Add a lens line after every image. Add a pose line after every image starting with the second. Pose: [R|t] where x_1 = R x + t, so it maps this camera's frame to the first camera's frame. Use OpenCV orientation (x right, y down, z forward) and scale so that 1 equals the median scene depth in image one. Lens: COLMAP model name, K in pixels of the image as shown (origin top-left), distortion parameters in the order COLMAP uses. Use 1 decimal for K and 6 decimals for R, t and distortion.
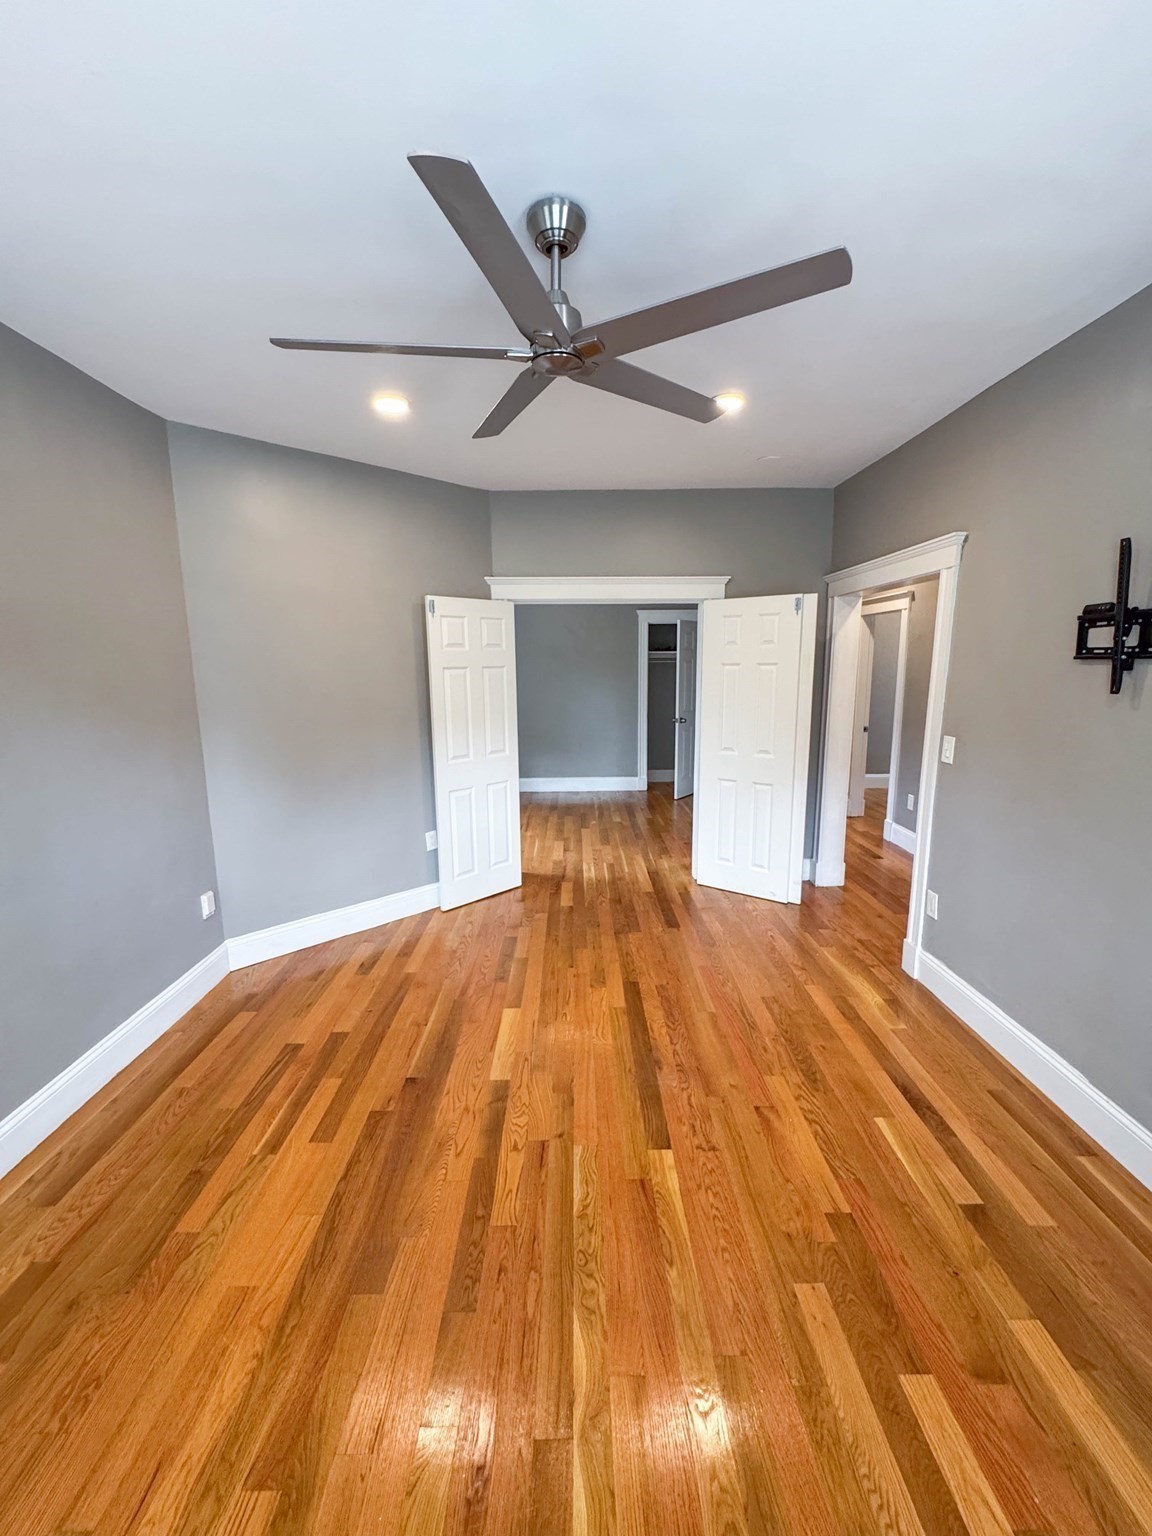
lens RADIAL K [[614.7, 0, 577.5], [0, 614.7, 765.5], [0, 0, 1]] dist [0.000711, -0.000316]
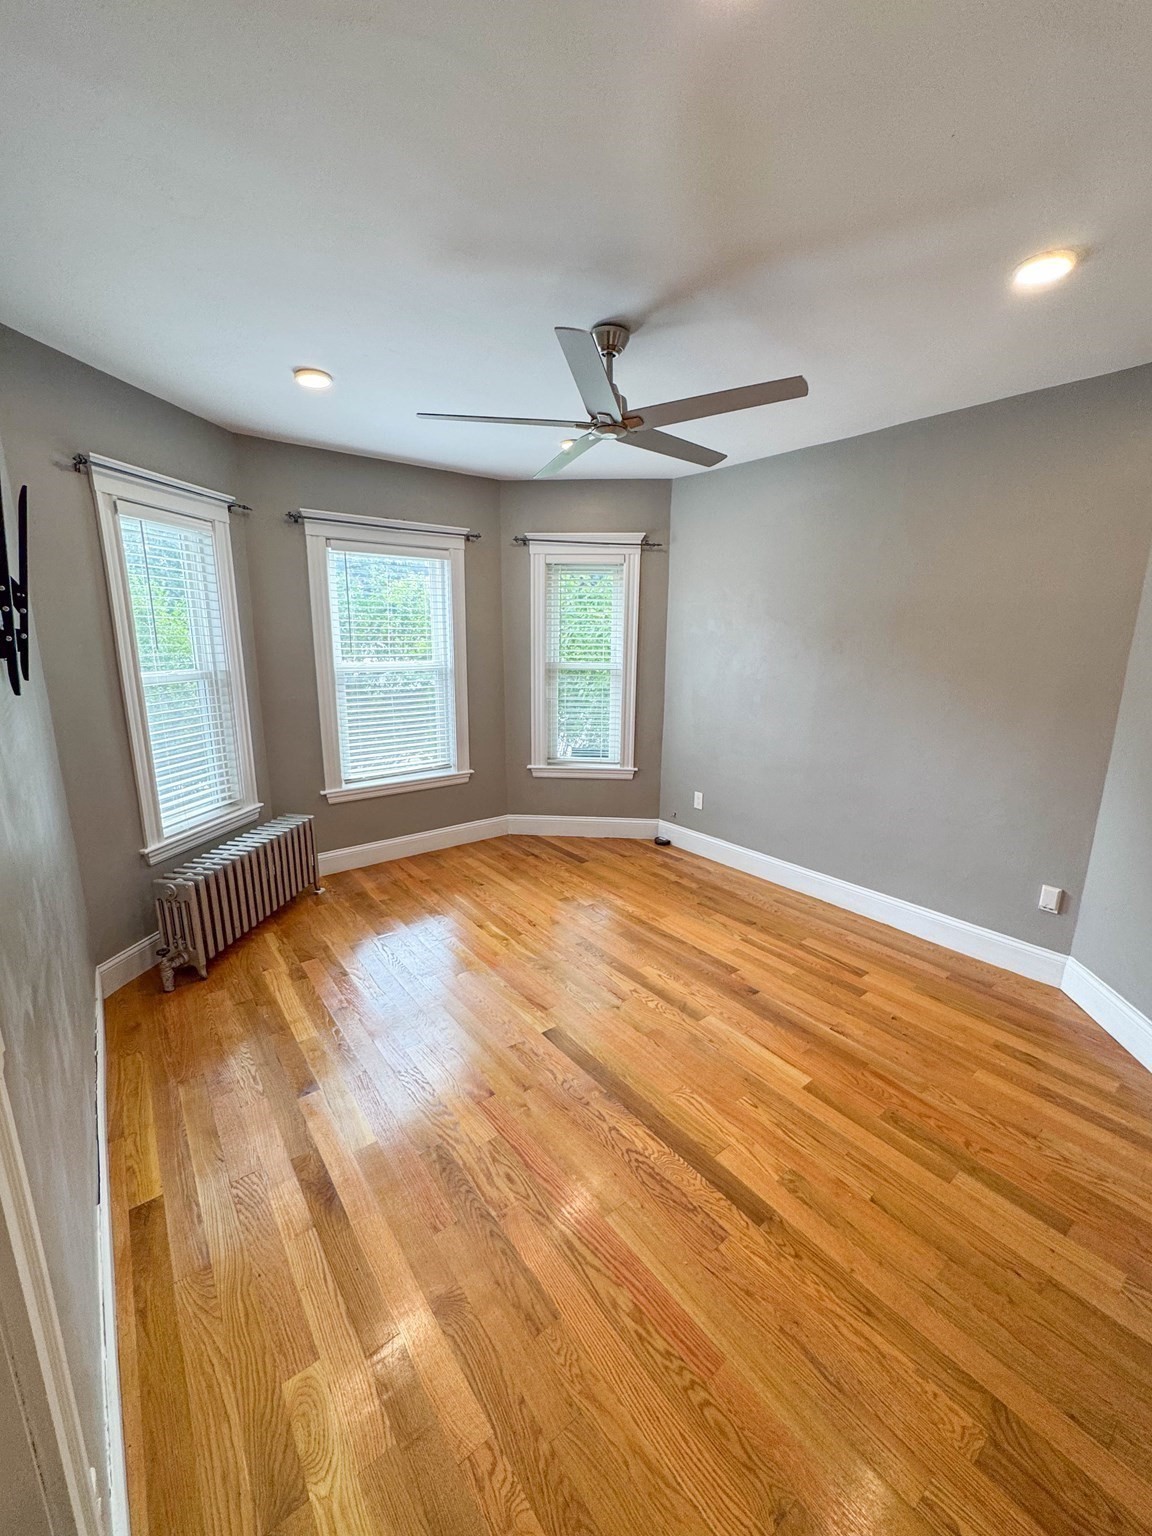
lens RADIAL K [[614.7, 0, 580.2], [0, 614.7, 771.8], [0, 0, 1]] dist [0.000711, -0.000316]
pose [[-0.792036, 0.132121, -0.596006, 0.658819], [-0.108844, 0.930094, 0.350824, -0.270625], [0.600693, 0.342737, -0.722288, 1.527166]]
